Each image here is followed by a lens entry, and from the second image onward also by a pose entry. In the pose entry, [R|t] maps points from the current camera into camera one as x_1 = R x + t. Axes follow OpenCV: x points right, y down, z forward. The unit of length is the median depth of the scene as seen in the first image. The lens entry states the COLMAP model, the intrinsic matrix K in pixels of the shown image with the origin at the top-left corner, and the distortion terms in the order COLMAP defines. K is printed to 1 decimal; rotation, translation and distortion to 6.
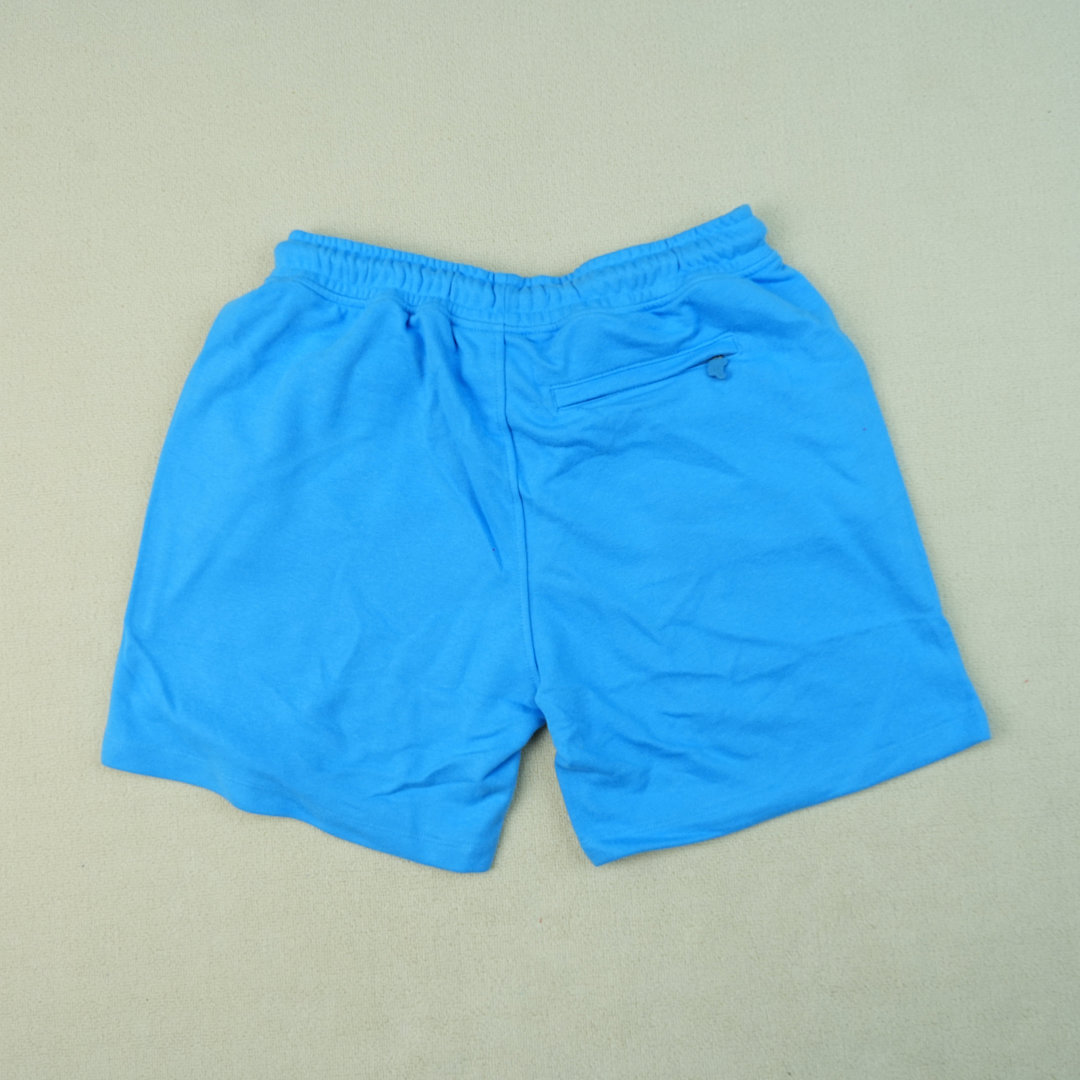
lens RADIAL K [[1129.4, 0, 541.3], [0, 1129.4, 515.2], [0, 0, 1]] dist [-0.015450, 0.000382]
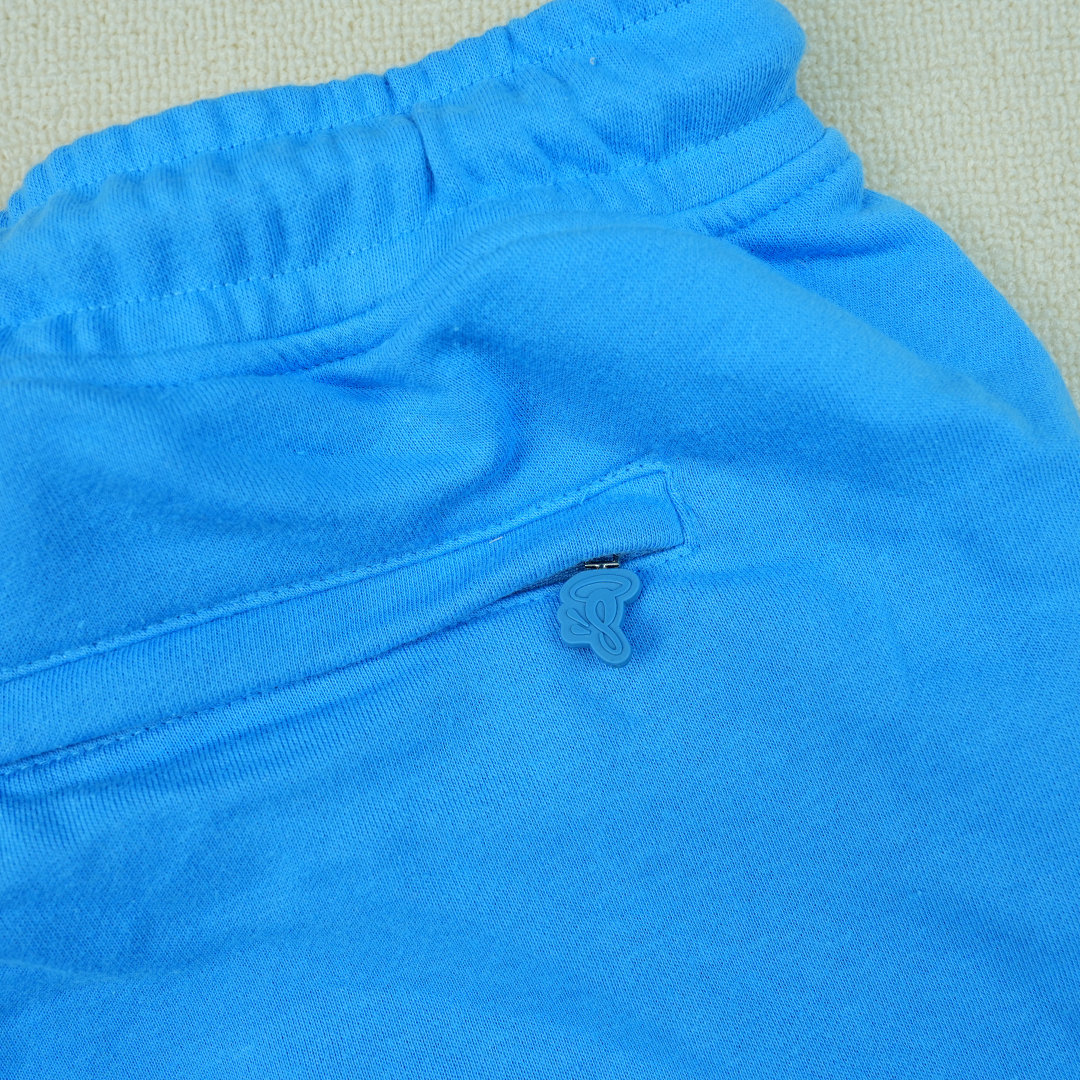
lens RADIAL K [[1129.4, 0, 541.3], [0, 1129.4, 515.2], [0, 0, 1]] dist [-0.015450, 0.000382]
pose [[0.999754, 0.005756, 0.021414, 0.139624], [-0.005336, 0.999793, -0.019610, -0.146826], [-0.021523, 0.019491, 0.999578, 0.765616]]
